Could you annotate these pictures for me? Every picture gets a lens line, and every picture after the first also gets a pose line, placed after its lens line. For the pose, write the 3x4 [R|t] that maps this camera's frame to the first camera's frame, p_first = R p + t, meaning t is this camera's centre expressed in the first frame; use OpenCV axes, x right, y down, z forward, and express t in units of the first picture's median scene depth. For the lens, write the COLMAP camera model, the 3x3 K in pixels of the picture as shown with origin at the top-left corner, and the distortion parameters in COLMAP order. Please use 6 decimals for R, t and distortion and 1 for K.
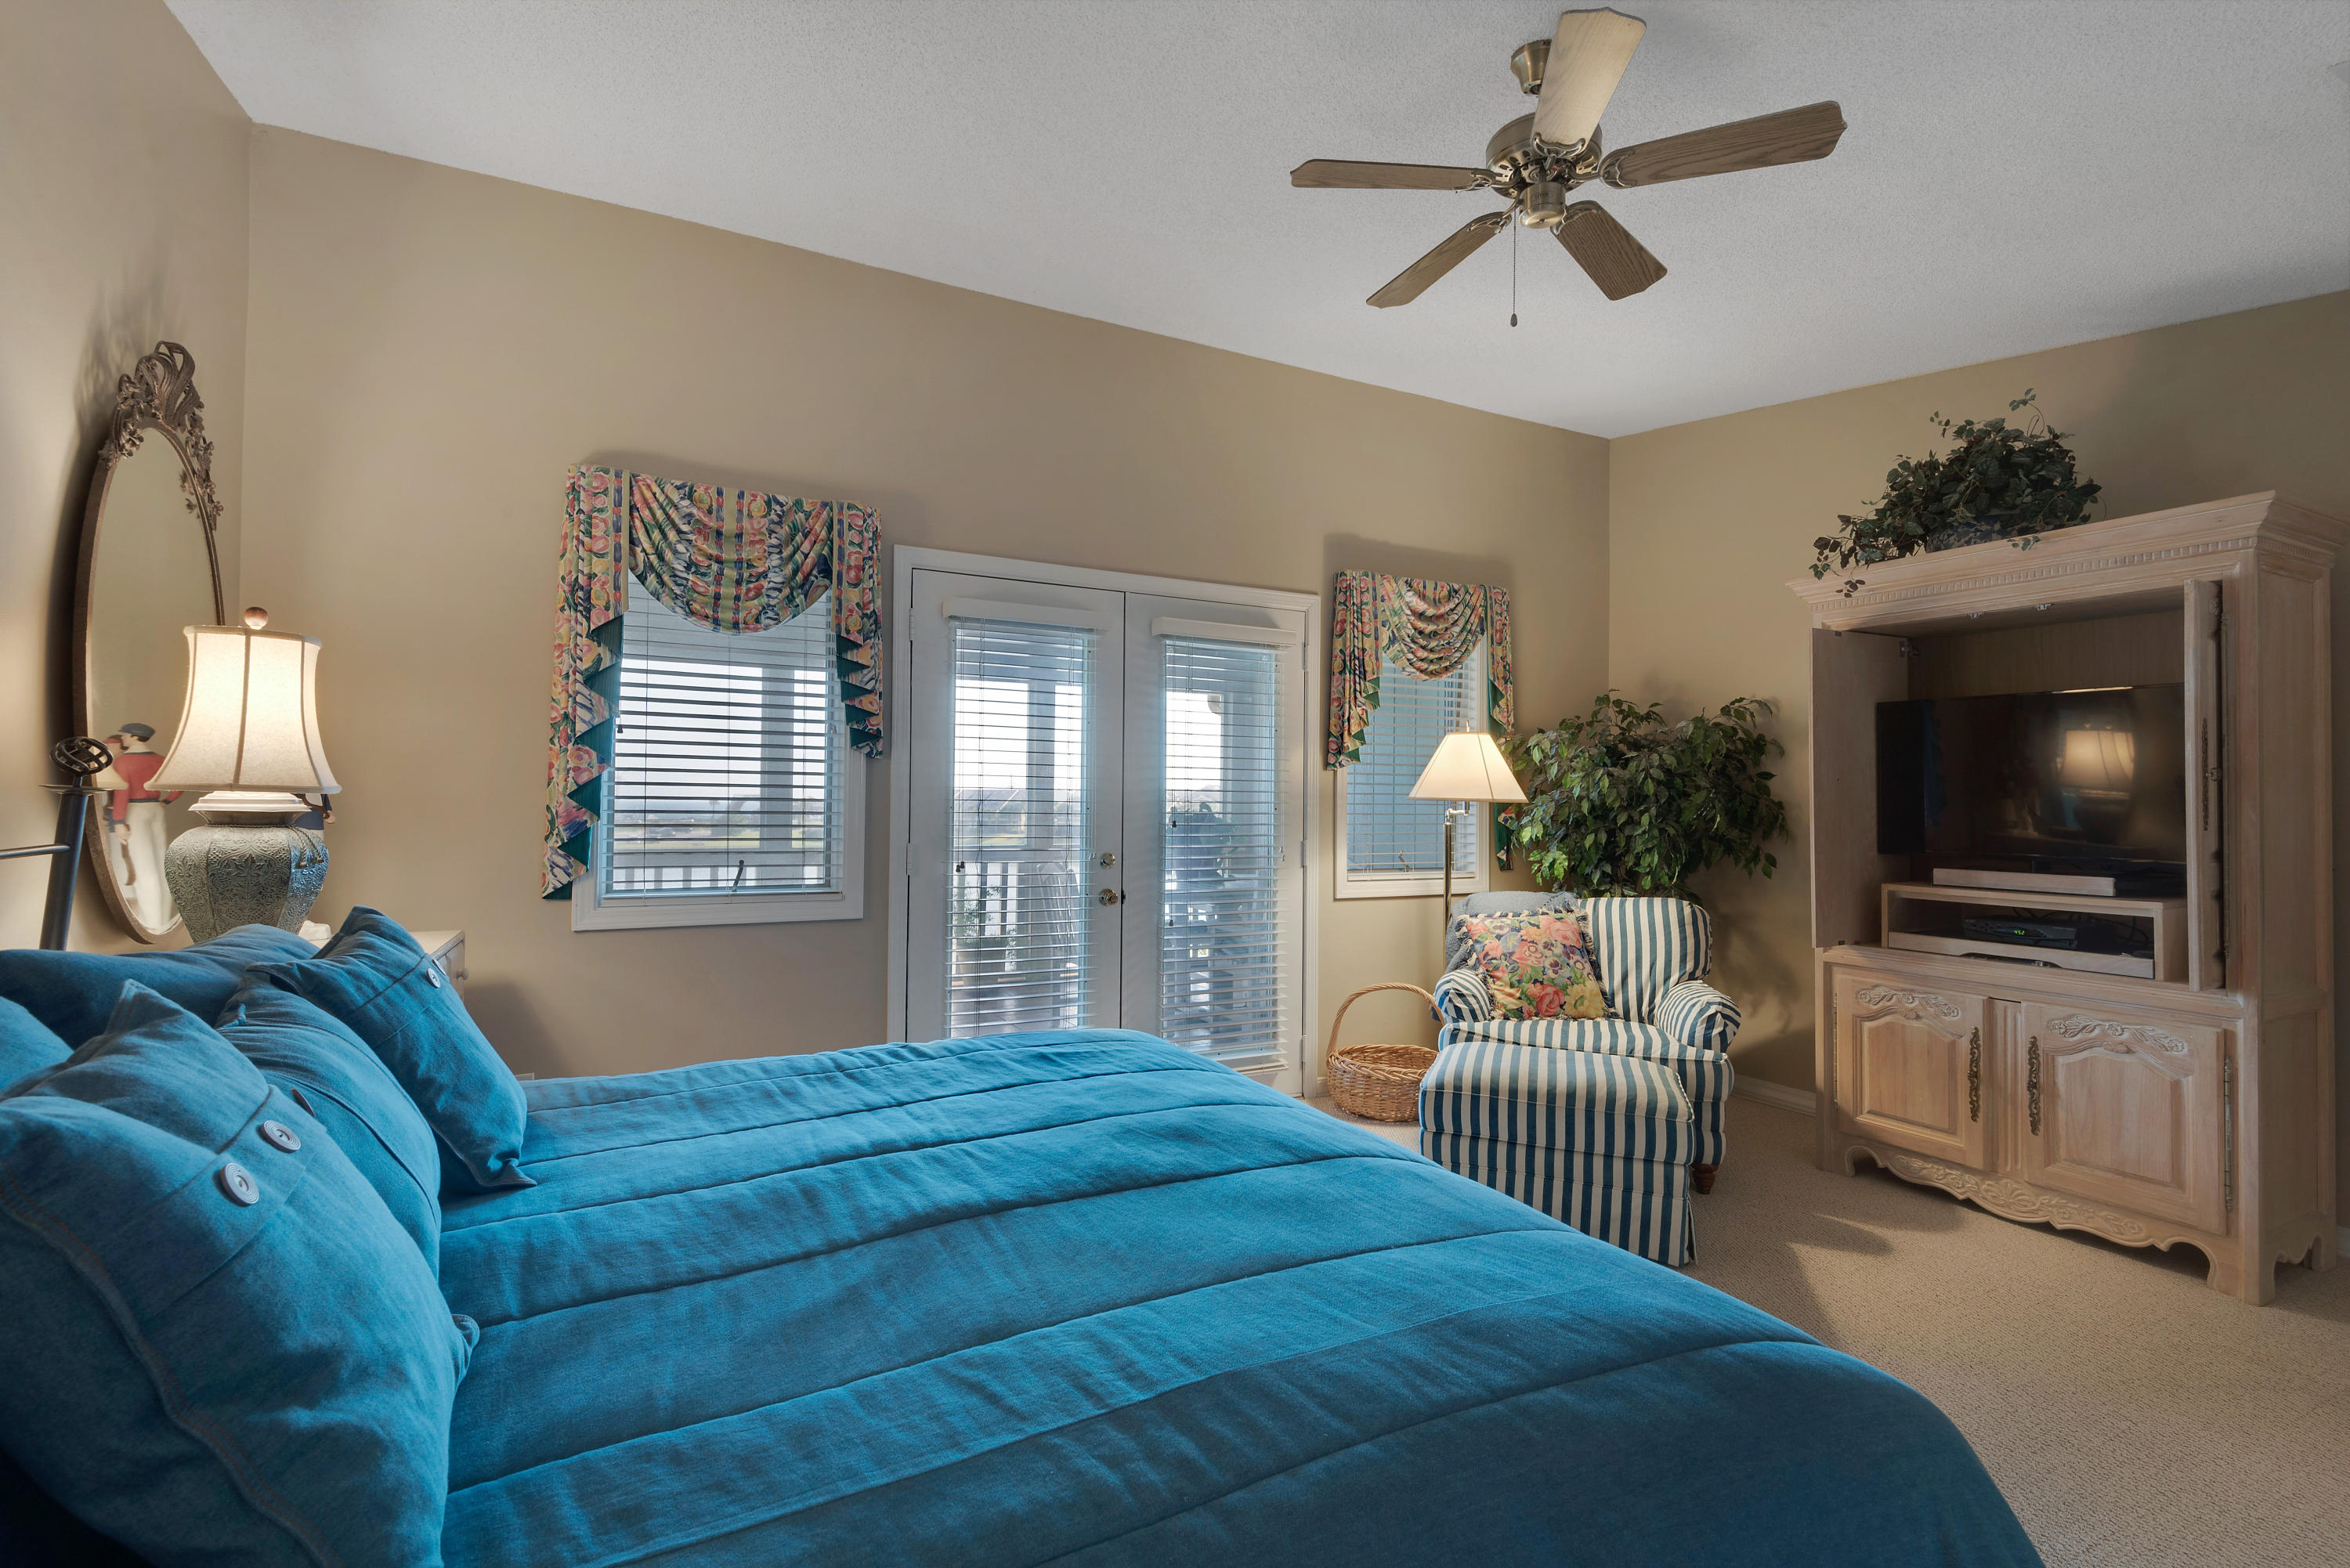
lens RADIAL K [[1057.6, 0, 1197.7], [0, 1057.6, 774.8], [0, 0, 1]] dist [0.013399, -0.011211]
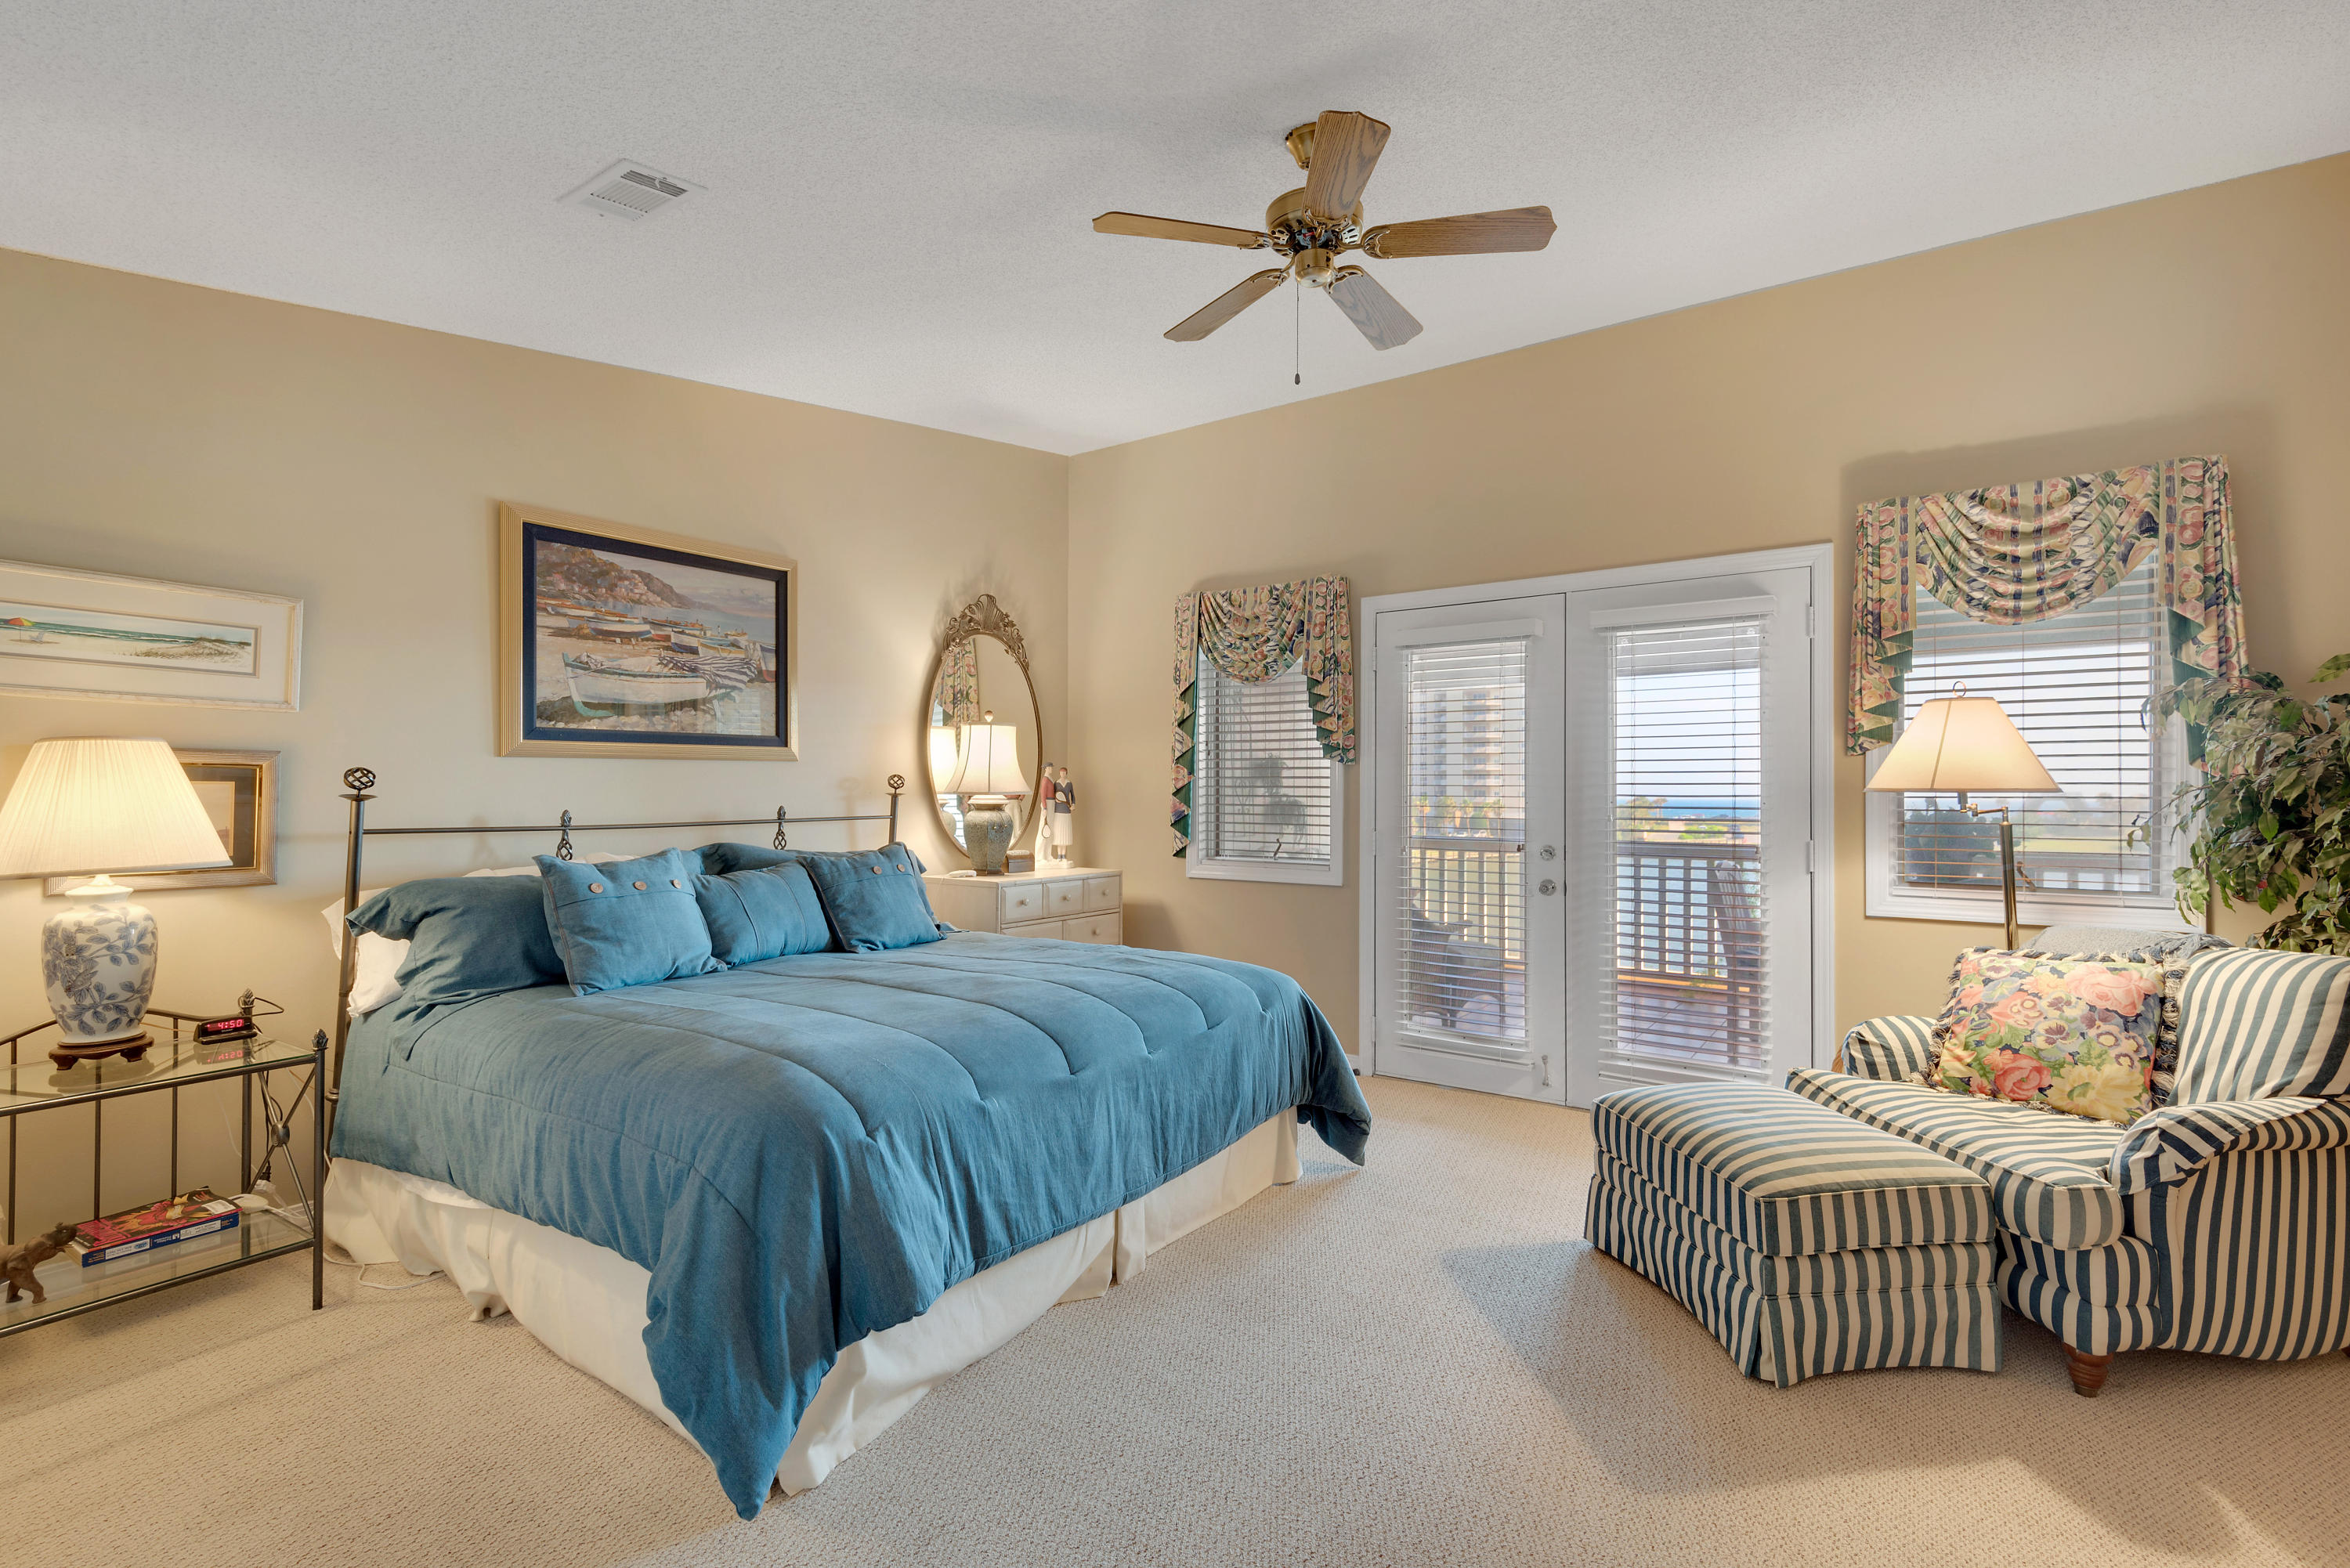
lens RADIAL K [[1057.6, 0, 1172.6], [0, 1057.6, 788.1], [0, 0, 1]] dist [0.013399, -0.011211]
pose [[0.454561, -0.016055, -0.890571, 0.671693], [0.025035, 0.999673, -0.005244, 0.012887], [0.890364, -0.019912, 0.454814, 0.185258]]
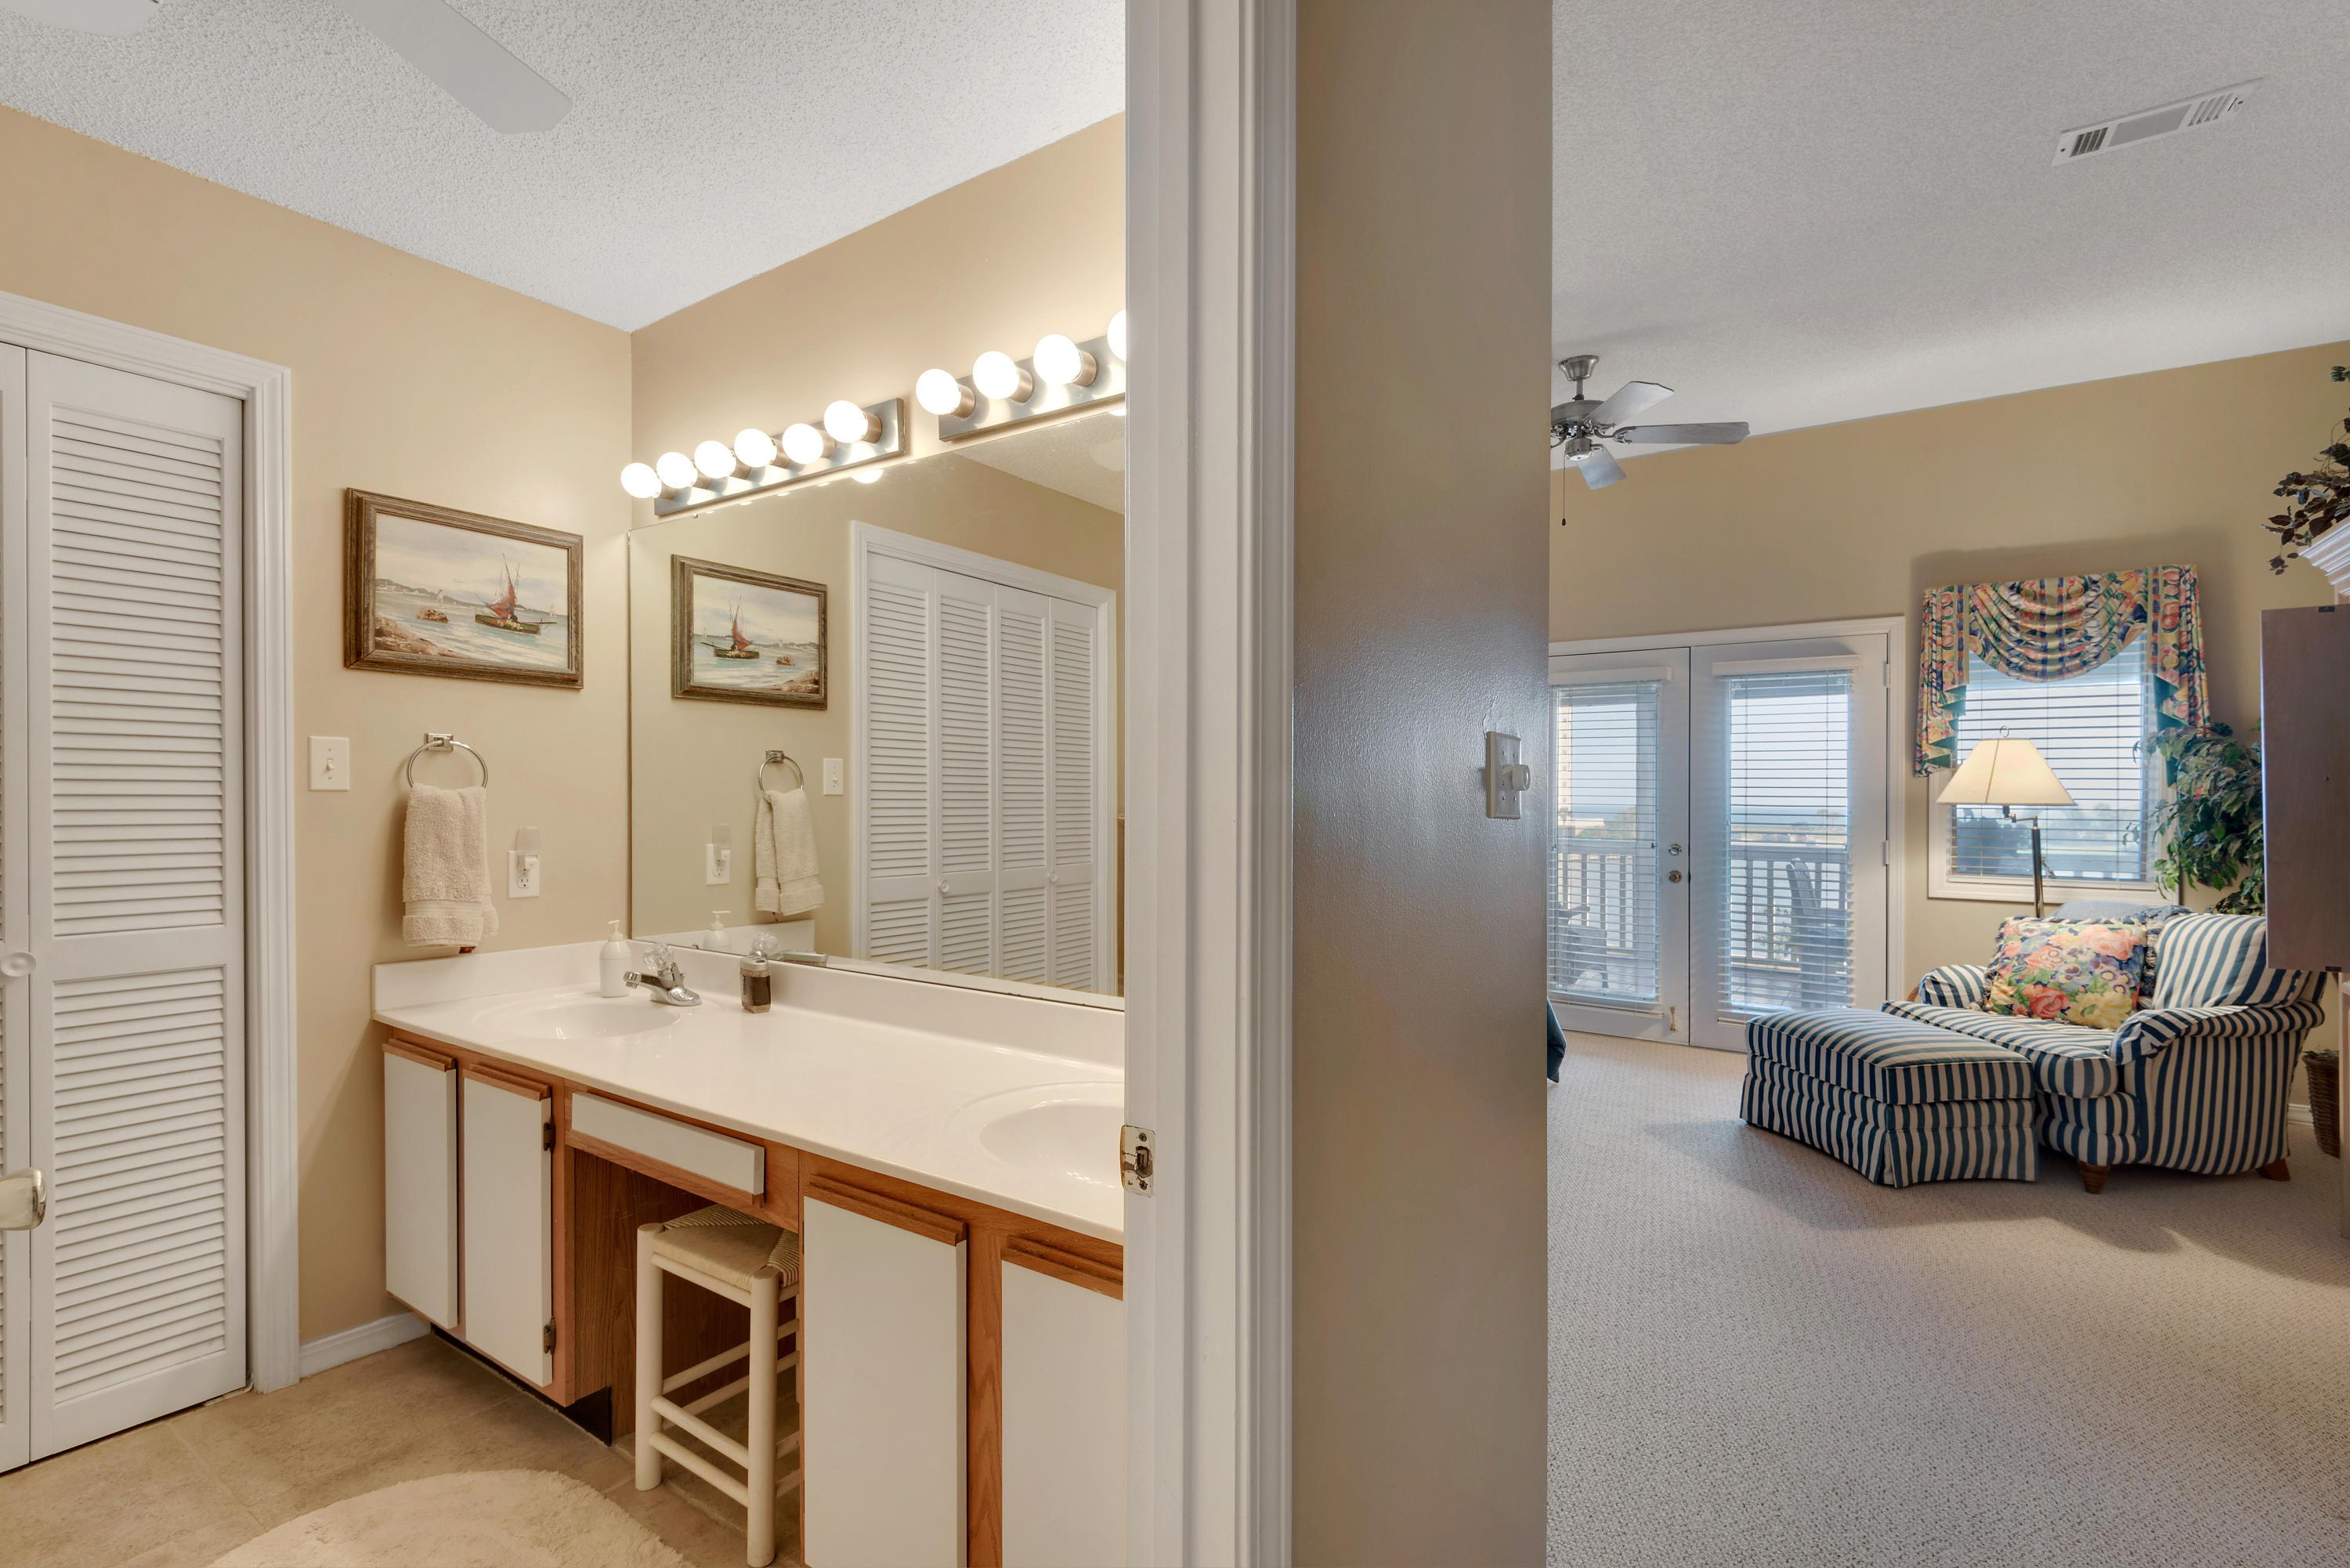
lens RADIAL K [[1057.6, 0, 1185.8], [0, 1057.6, 794.1], [0, 0, 1]] dist [0.013399, -0.011211]
pose [[0.461448, -0.010844, -0.887101, 0.813249], [0.018466, 0.999826, -0.002616, 0.002429], [0.886975, -0.015174, 0.461568, -0.177399]]
